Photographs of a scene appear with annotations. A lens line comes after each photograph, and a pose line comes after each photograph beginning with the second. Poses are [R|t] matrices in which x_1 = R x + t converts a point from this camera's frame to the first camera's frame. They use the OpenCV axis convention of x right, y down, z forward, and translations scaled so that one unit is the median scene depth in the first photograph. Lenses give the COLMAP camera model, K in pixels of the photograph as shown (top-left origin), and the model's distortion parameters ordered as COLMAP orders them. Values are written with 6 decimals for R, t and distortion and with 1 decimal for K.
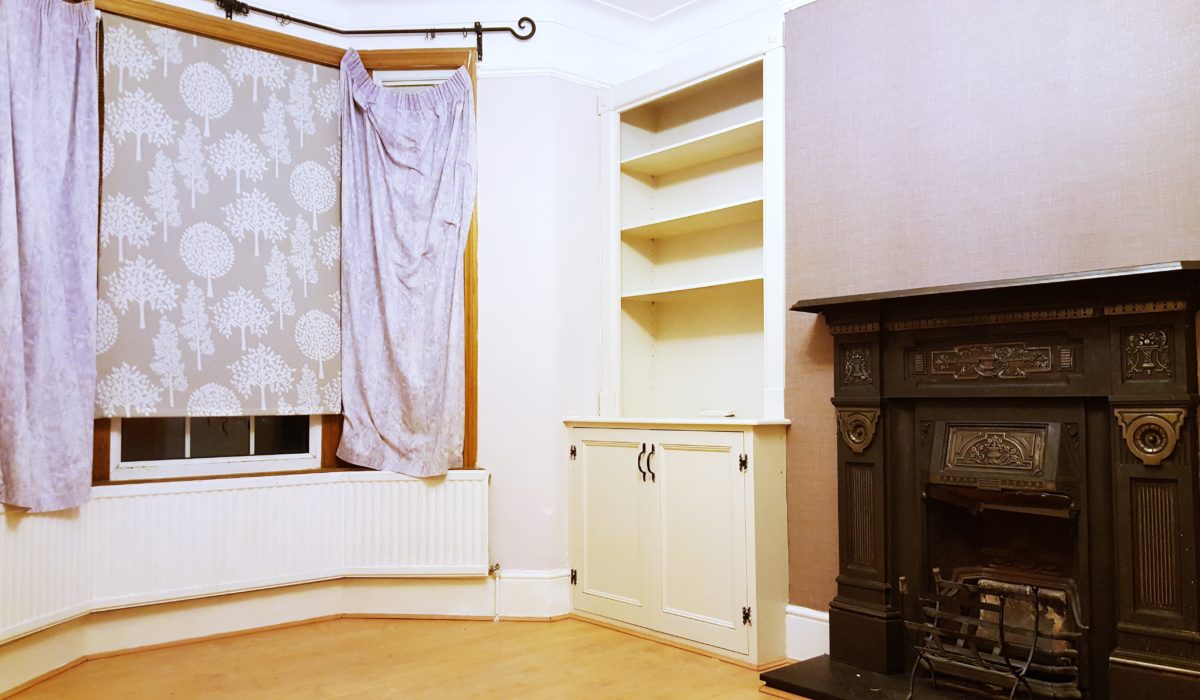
lens RADIAL K [[924.5, 0, 564.8], [0, 924.5, 377.8], [0, 0, 1]] dist [0.163465, -0.243084]
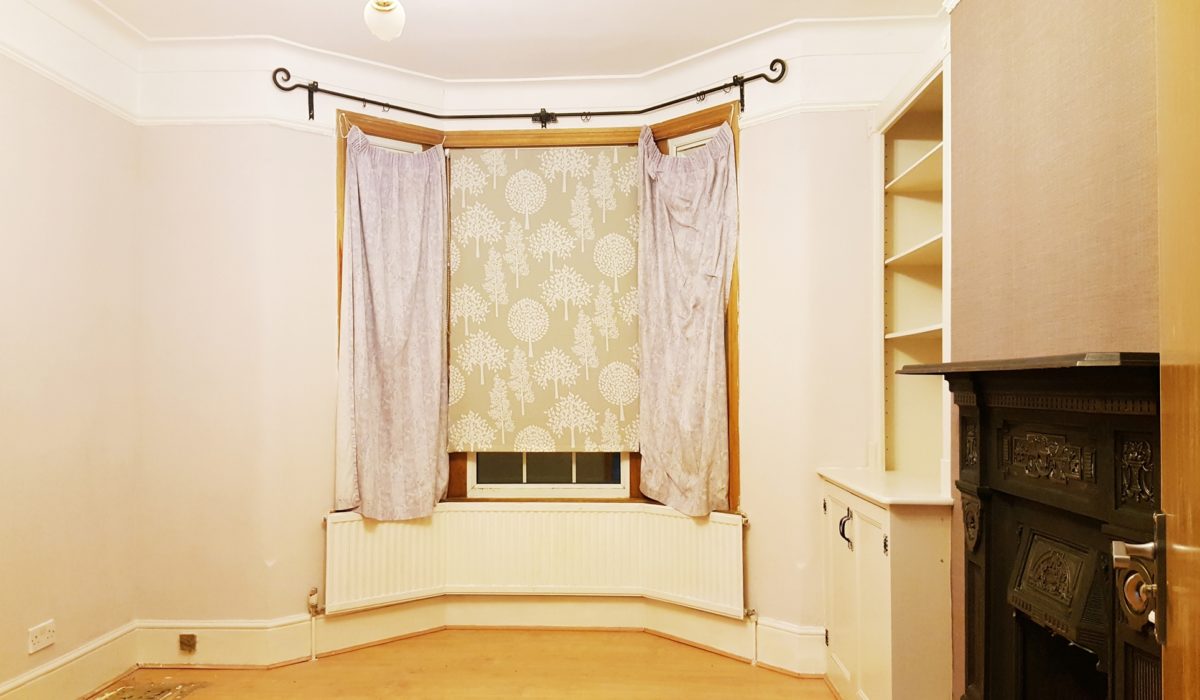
lens RADIAL K [[926.3, 0, 573.0], [0, 926.3, 390.1], [0, 0, 1]] dist [0.179994, -0.237925]
pose [[0.729949, 0.003705, -0.683491, 0.515436], [0.017805, 0.999543, 0.024433, -0.071568], [0.683269, -0.030005, 0.729550, 0.135522]]
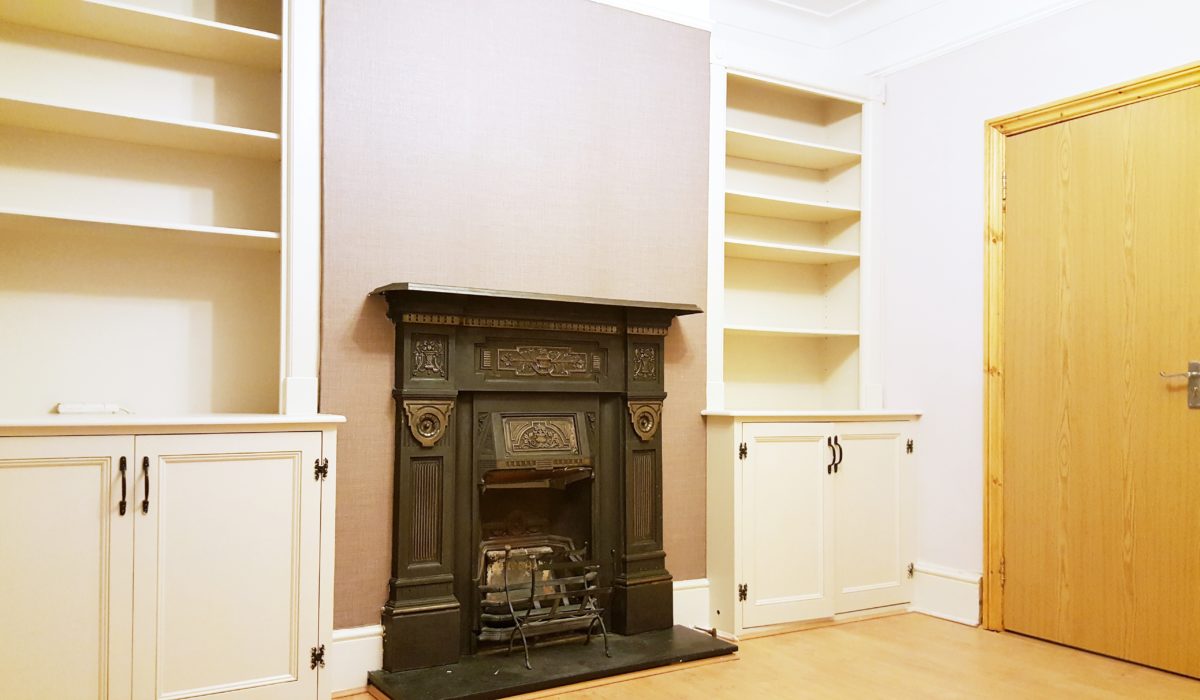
lens RADIAL K [[926.3, 0, 573.0], [0, 926.3, 390.1], [0, 0, 1]] dist [0.179994, -0.237925]
pose [[0.138903, 0.012225, 0.990231, -0.514915], [-0.032402, 0.999445, -0.007794, 0.019554], [-0.989776, -0.031003, 0.139222, 0.593028]]
